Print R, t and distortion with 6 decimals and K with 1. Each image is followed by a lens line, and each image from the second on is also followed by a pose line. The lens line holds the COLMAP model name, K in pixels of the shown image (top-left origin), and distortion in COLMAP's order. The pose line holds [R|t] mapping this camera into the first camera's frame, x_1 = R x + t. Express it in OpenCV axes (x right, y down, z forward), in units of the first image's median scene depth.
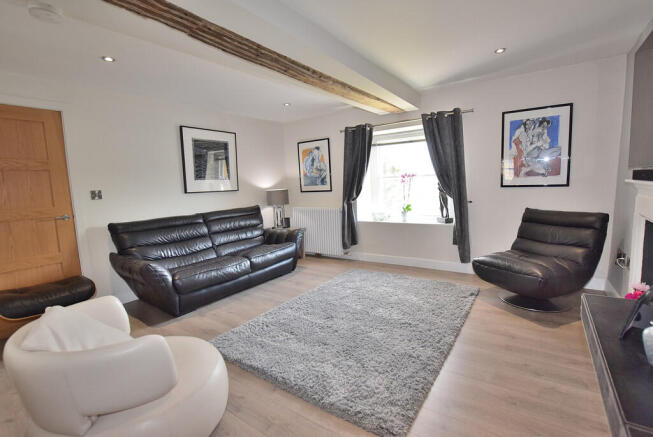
lens RADIAL K [[301.8, 0, 331.1], [0, 301.8, 220.0], [0, 0, 1]] dist [-0.020201, 0.003774]
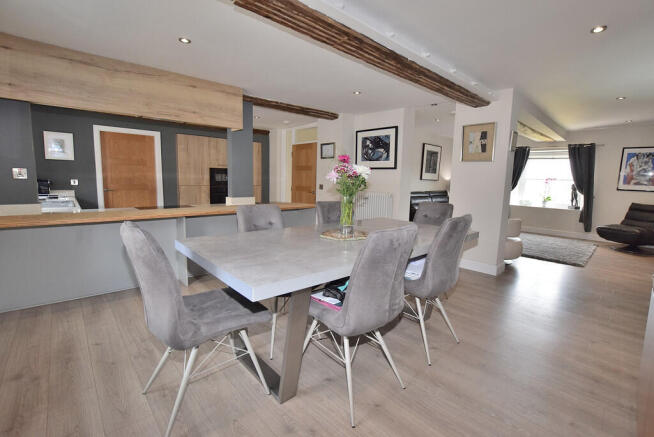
lens RADIAL K [[302.3, 0, 332.4], [0, 302.3, 215.9], [0, 0, 1]] dist [-0.020201, 0.003774]
pose [[0.976591, 0.097053, -0.191968, -0.693080], [-0.094206, 0.995265, 0.023927, 0.152645], [0.193381, -0.005282, 0.981110, -1.004604]]
